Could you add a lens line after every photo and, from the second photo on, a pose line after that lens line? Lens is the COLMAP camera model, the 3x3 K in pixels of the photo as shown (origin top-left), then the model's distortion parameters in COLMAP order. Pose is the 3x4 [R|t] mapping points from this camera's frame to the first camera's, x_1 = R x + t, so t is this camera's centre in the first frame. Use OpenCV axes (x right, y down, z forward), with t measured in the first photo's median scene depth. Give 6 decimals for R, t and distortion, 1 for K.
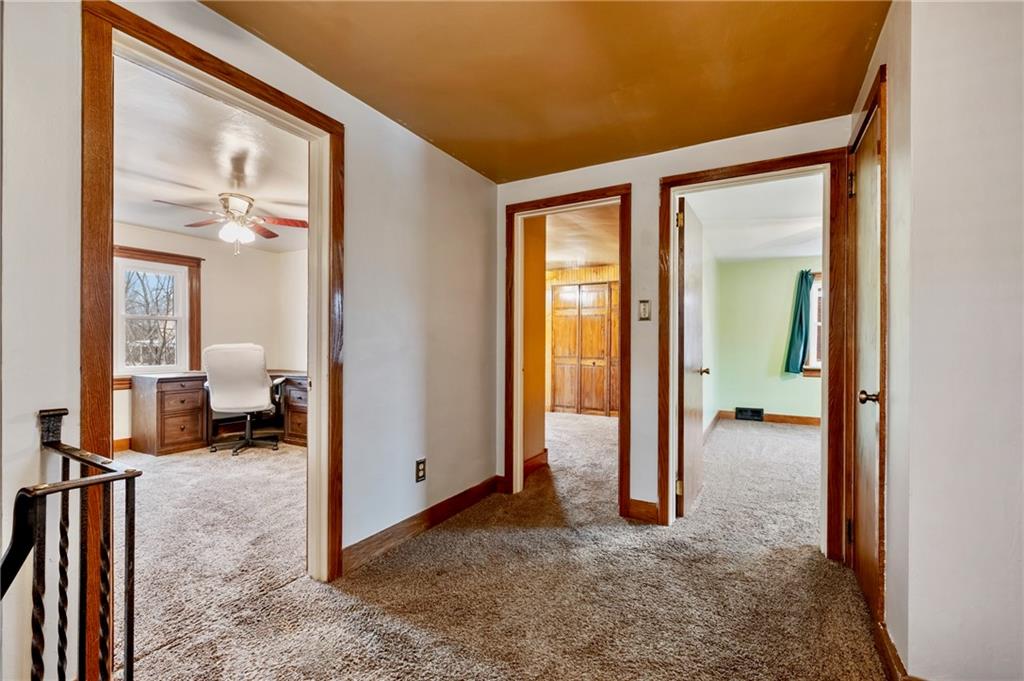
lens RADIAL K [[440.2, 0, 508.0], [0, 440.2, 344.5], [0, 0, 1]] dist [-0.002096, -0.000182]
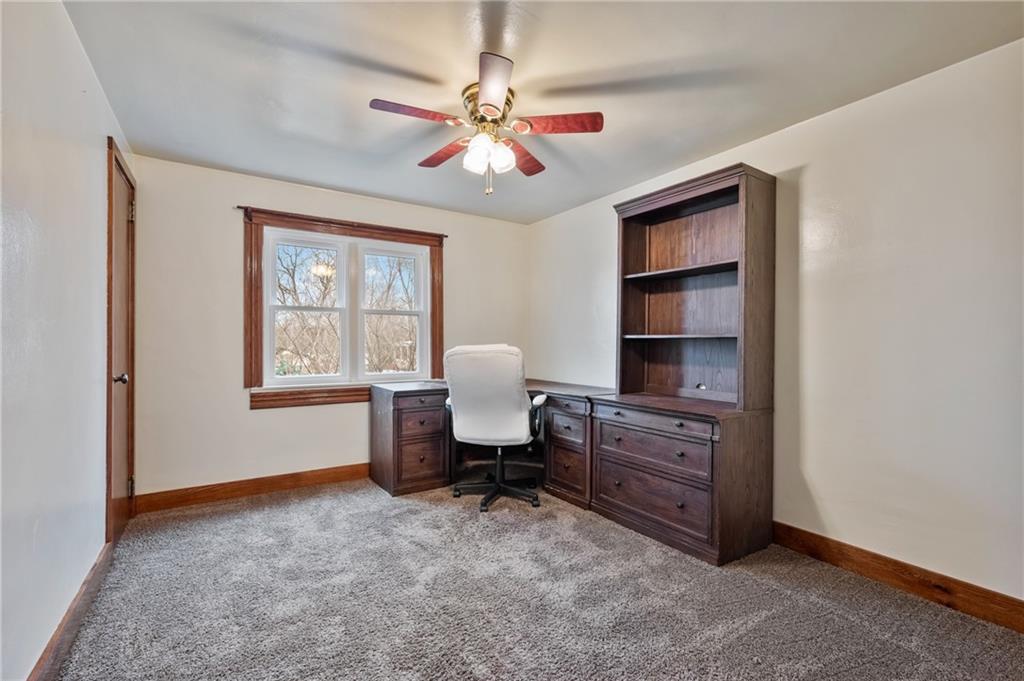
lens RADIAL K [[454.8, 0, 514.7], [0, 454.8, 344.9], [0, 0, 1]] dist [-0.001198, -0.000174]
pose [[0.893149, -0.000843, -0.449760, -0.254369], [0.001504, 0.999998, 0.001112, -0.002103], [0.449758, -0.001669, 0.893149, 0.383913]]
